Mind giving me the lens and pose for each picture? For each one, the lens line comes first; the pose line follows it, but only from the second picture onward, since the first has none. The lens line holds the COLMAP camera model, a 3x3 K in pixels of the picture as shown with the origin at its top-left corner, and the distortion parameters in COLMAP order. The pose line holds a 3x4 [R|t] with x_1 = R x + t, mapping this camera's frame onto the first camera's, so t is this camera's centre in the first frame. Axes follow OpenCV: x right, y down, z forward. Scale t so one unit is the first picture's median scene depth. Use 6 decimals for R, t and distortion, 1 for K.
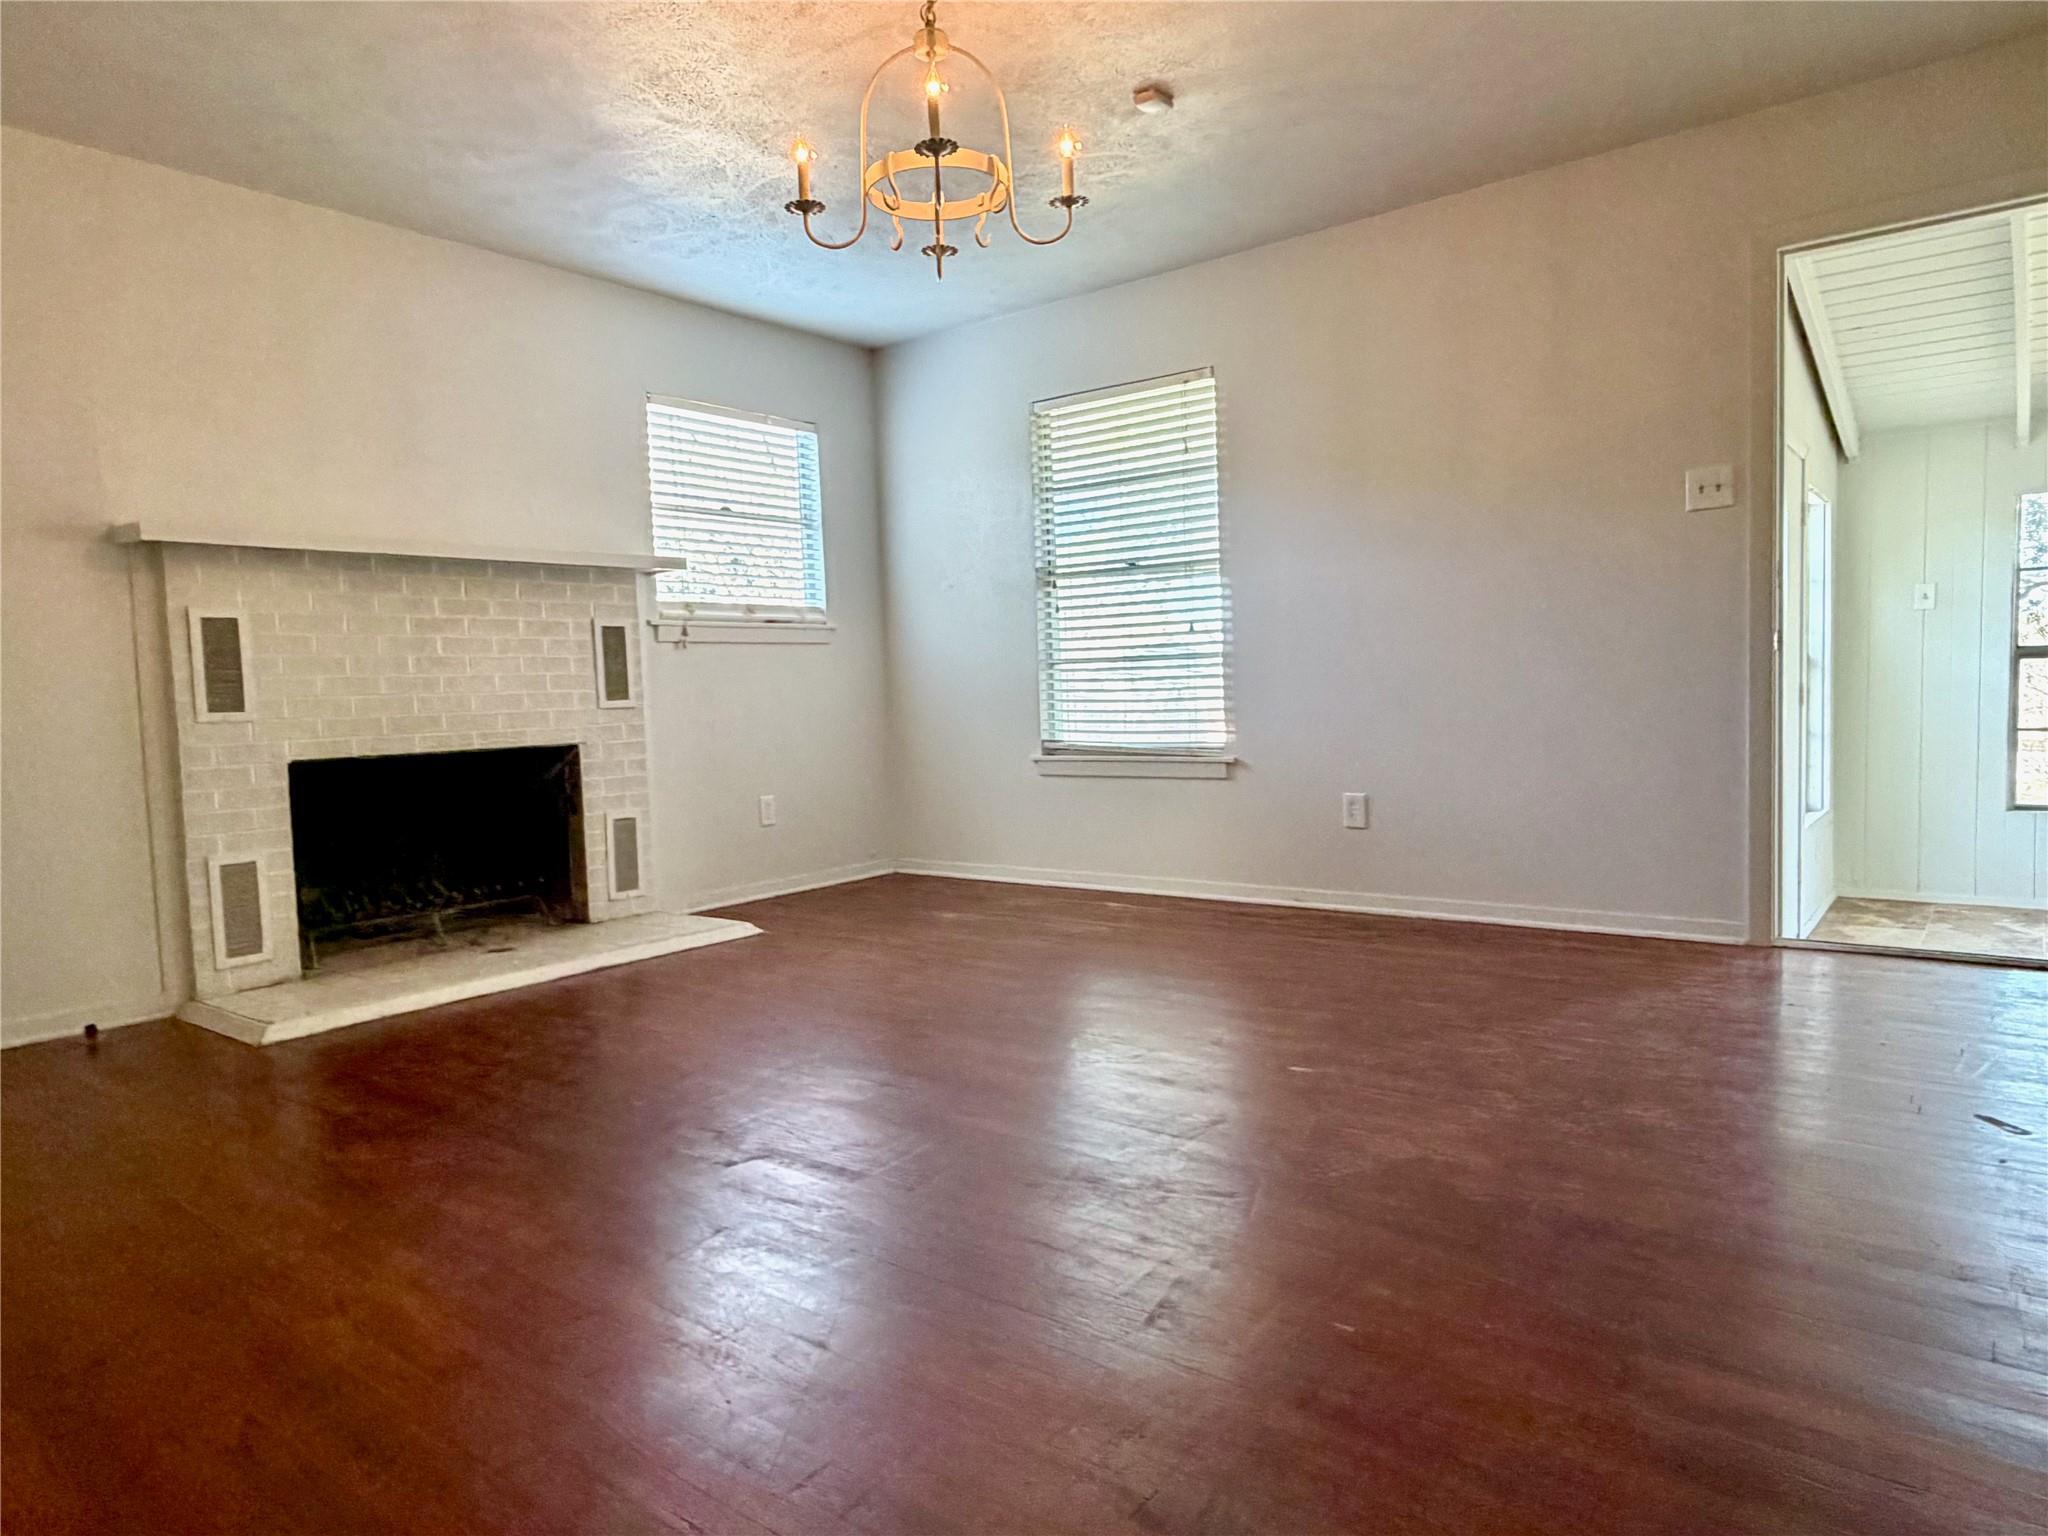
lens RADIAL K [[1262.6, 0, 1015.9], [0, 1262.6, 774.6], [0, 0, 1]] dist [-0.002932, -0.003265]
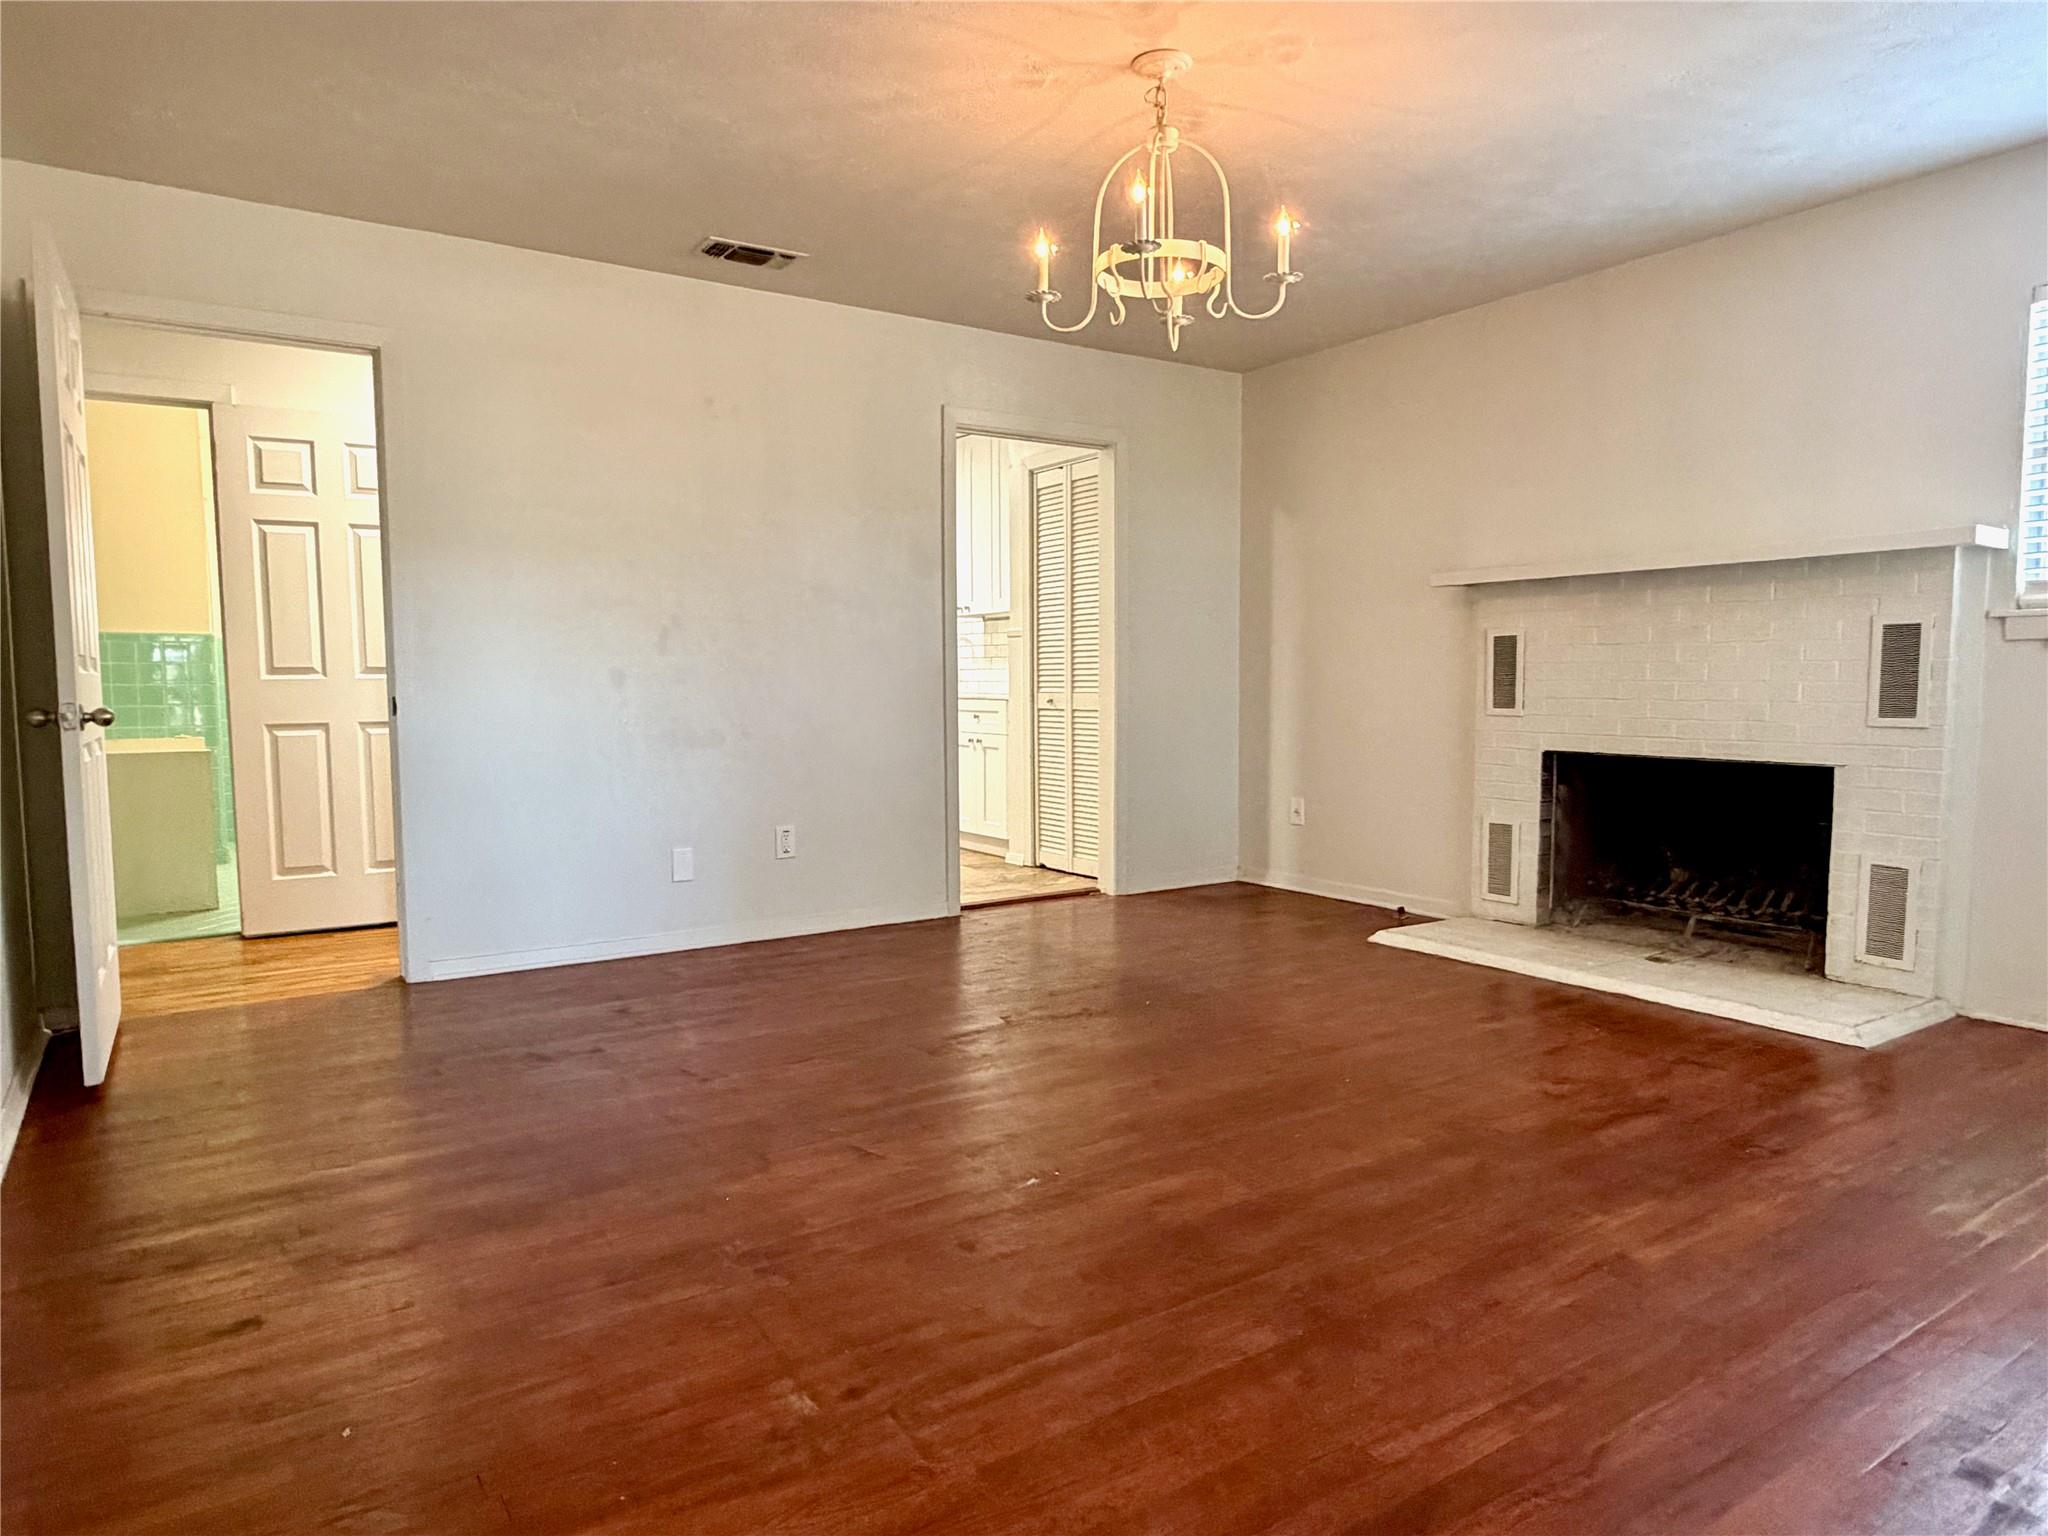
lens RADIAL K [[1262.6, 0, 1018.6], [0, 1262.6, 768.2], [0, 0, 1]] dist [-0.002932, -0.003265]
pose [[-0.314271, 0.098887, -0.944169, 0.615272], [-0.055437, 0.990951, 0.122239, -0.094955], [0.947713, 0.090758, -0.305945, 0.734763]]
